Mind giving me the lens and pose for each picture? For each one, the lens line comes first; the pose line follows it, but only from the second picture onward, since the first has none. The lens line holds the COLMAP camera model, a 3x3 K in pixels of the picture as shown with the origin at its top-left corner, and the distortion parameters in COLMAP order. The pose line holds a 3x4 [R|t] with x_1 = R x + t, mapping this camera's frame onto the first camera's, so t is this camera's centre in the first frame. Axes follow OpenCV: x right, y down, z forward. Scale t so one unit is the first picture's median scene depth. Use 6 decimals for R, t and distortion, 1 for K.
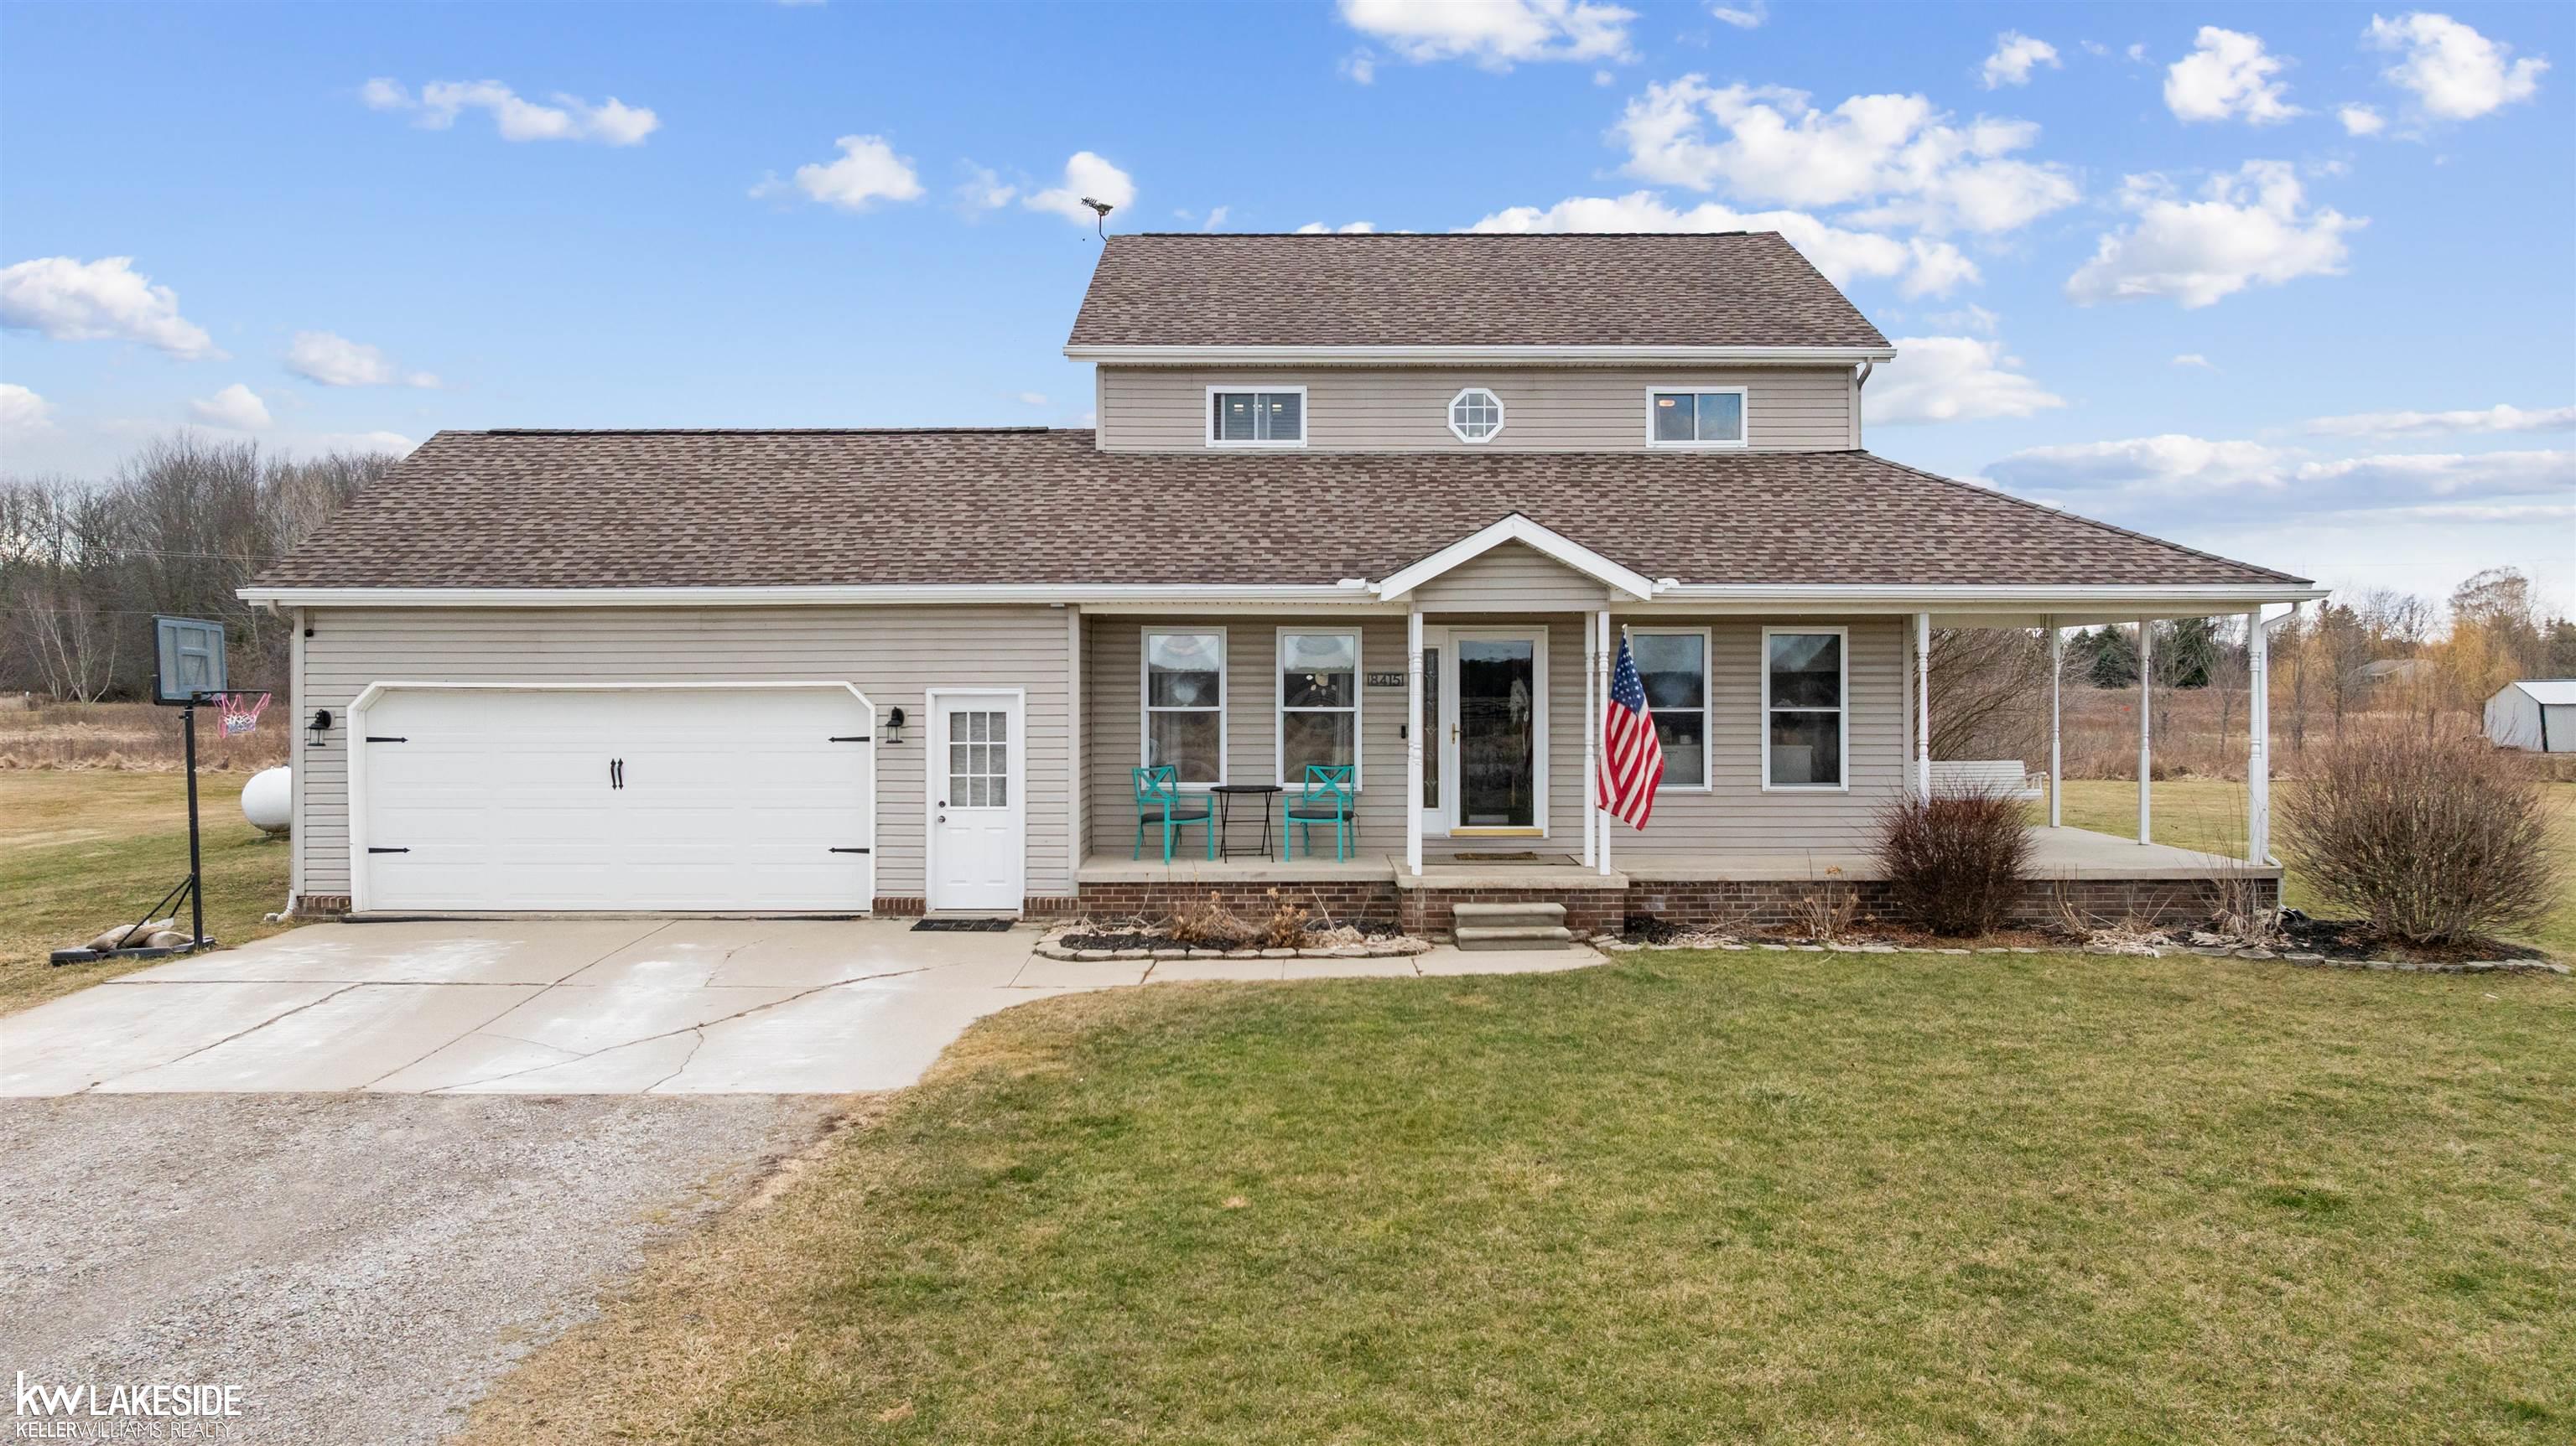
lens RADIAL K [[1838.4, 0, 1292.4], [0, 1838.4, 662.0], [0, 0, 1]] dist [-0.020445, 0.002217]
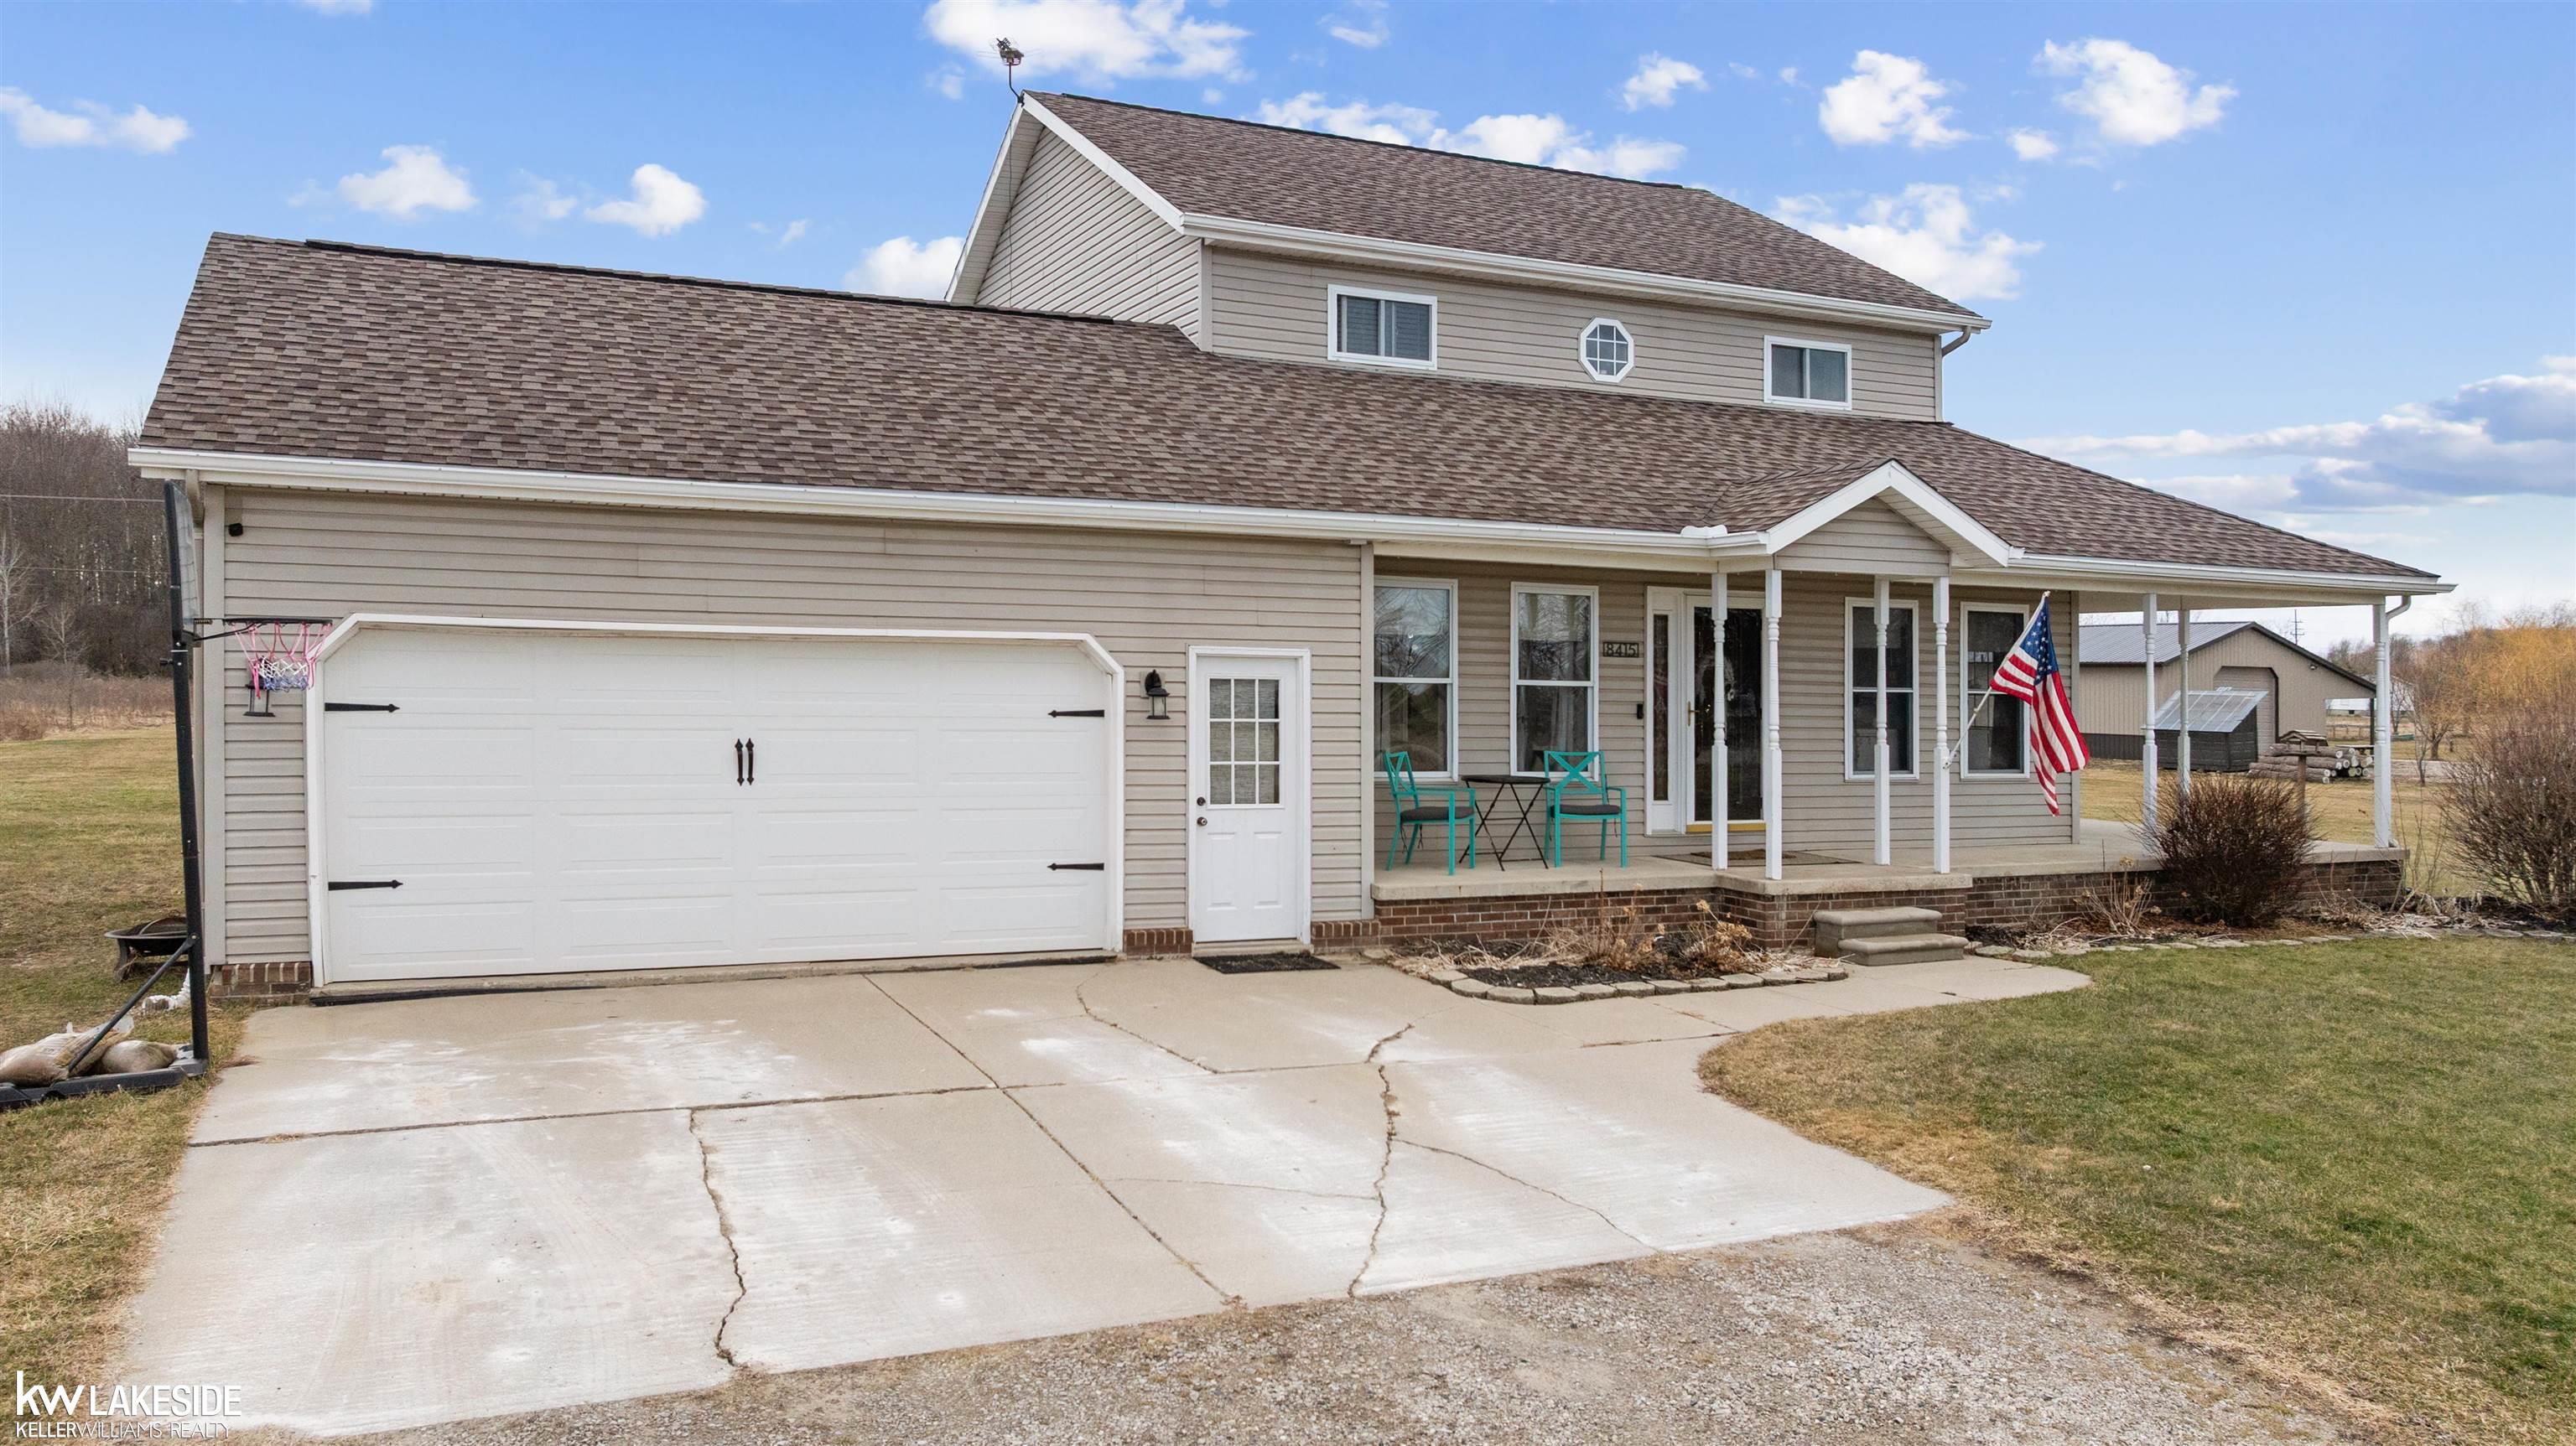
lens RADIAL K [[1888.1, 0, 1252.6], [0, 1888.1, 674.3], [0, 0, 1]] dist [-0.013413, -0.001959]
pose [[0.909329, 0.018200, 0.415681, -0.489268], [-0.023218, 0.999706, 0.007018, 0.019762], [-0.415431, -0.016033, 0.909484, 0.293553]]
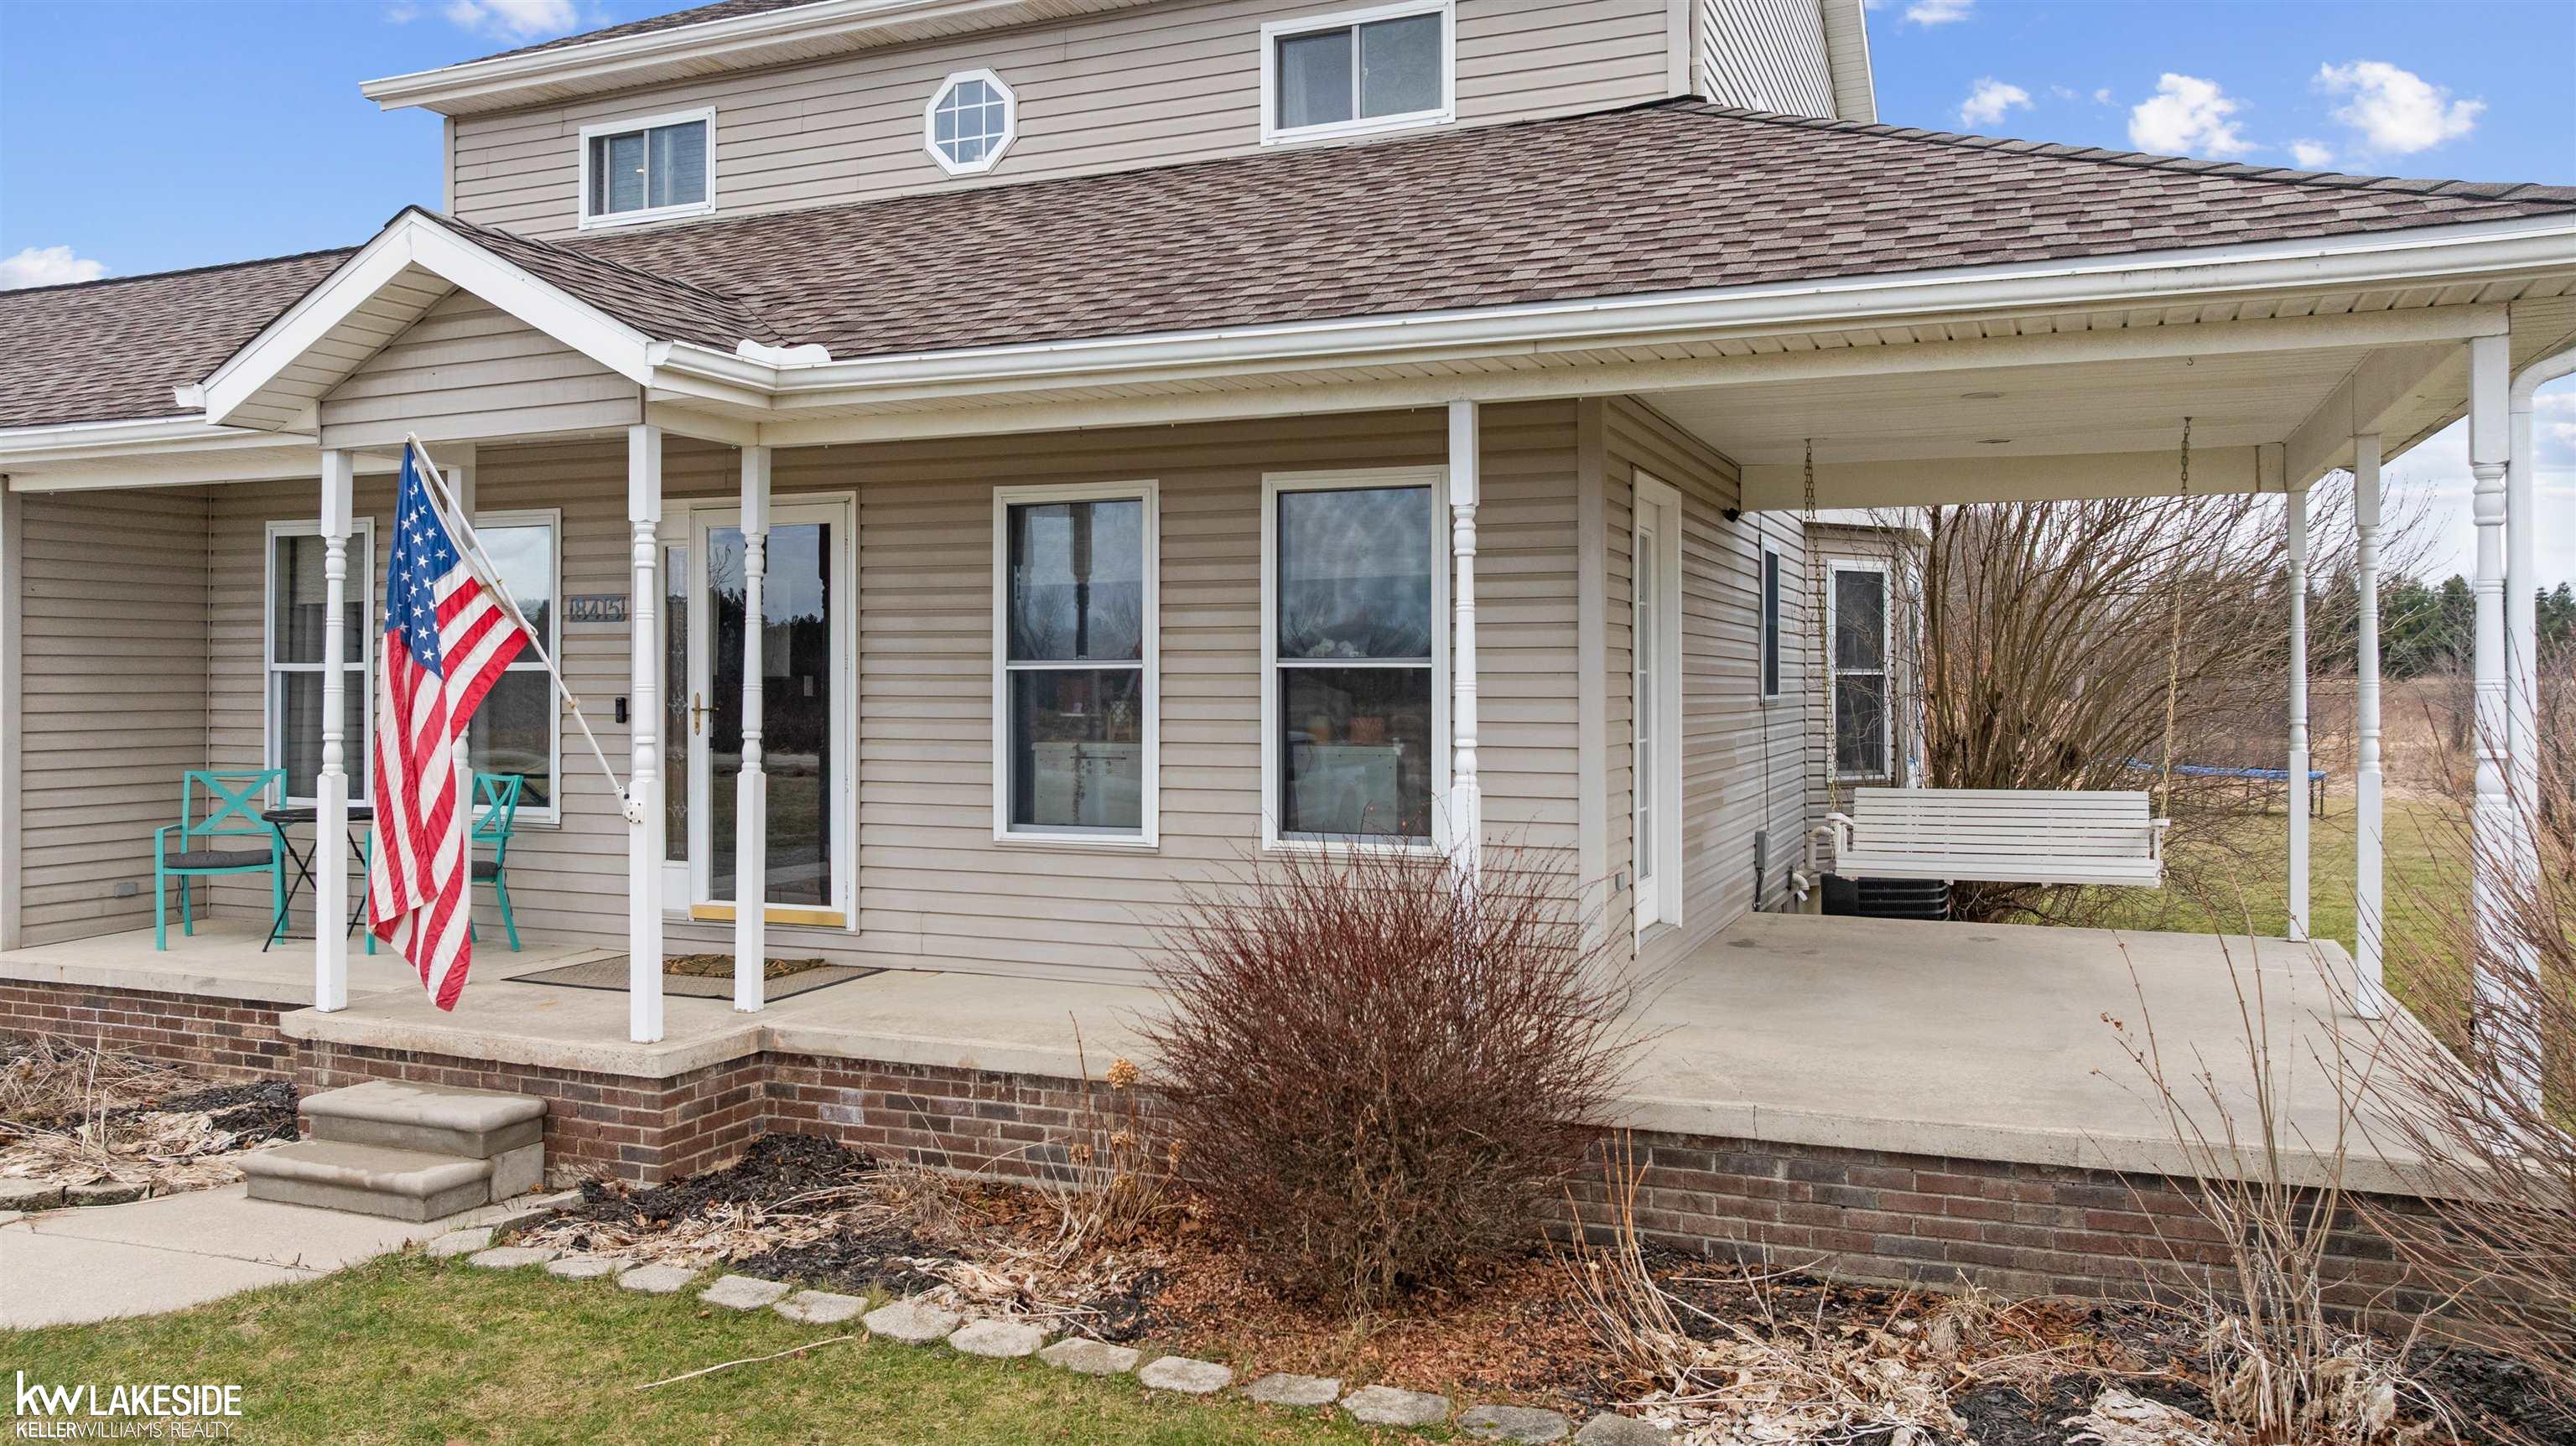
lens RADIAL K [[1838.4, 0, 1292.4], [0, 1838.4, 662.0], [0, 0, 1]] dist [-0.020445, 0.002217]
pose [[0.928310, -0.004716, -0.371777, 0.445788], [0.005501, 0.999984, 0.001050, 0.026386], [0.371766, -0.003020, 0.928322, 0.625069]]
